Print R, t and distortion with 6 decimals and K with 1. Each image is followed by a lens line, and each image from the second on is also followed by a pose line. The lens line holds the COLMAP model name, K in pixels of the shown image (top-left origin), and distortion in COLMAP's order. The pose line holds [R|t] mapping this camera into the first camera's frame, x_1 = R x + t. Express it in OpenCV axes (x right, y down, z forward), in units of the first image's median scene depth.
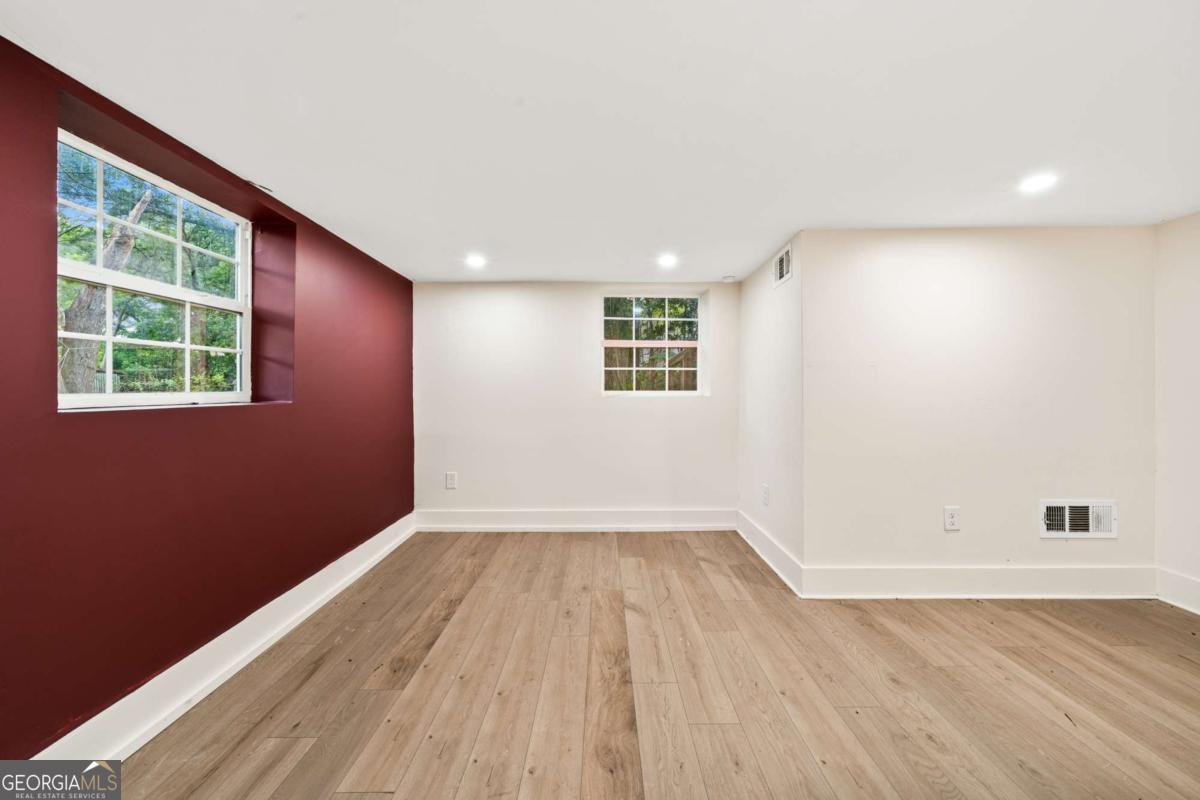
lens RADIAL K [[414.2, 0, 599.6], [0, 414.2, 390.7], [0, 0, 1]] dist [-0.000726, -0.000545]
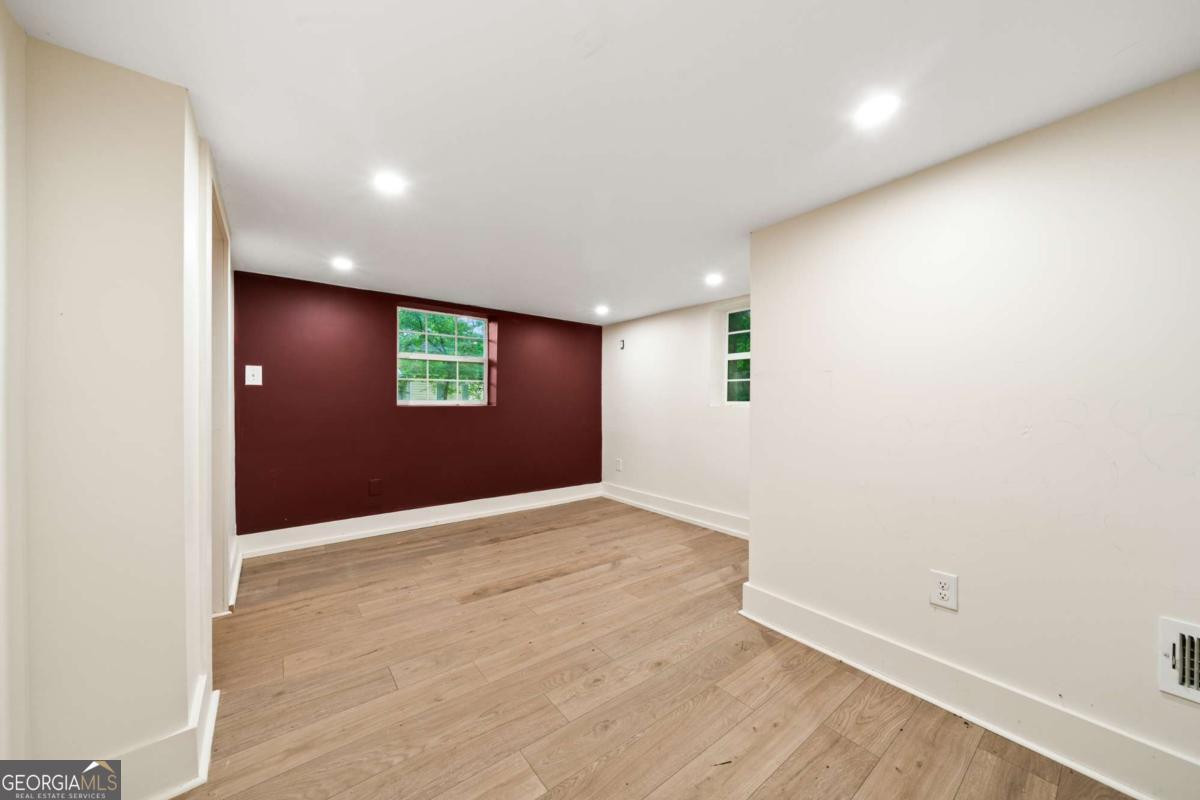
lens RADIAL K [[414.2, 0, 609.5], [0, 414.2, 398.1], [0, 0, 1]] dist [-0.000726, -0.000545]
pose [[0.630071, 0.001752, -0.776535, 1.077494], [-0.008589, 0.999952, -0.004714, -0.000722], [0.776490, 0.009640, 0.630056, 0.142315]]
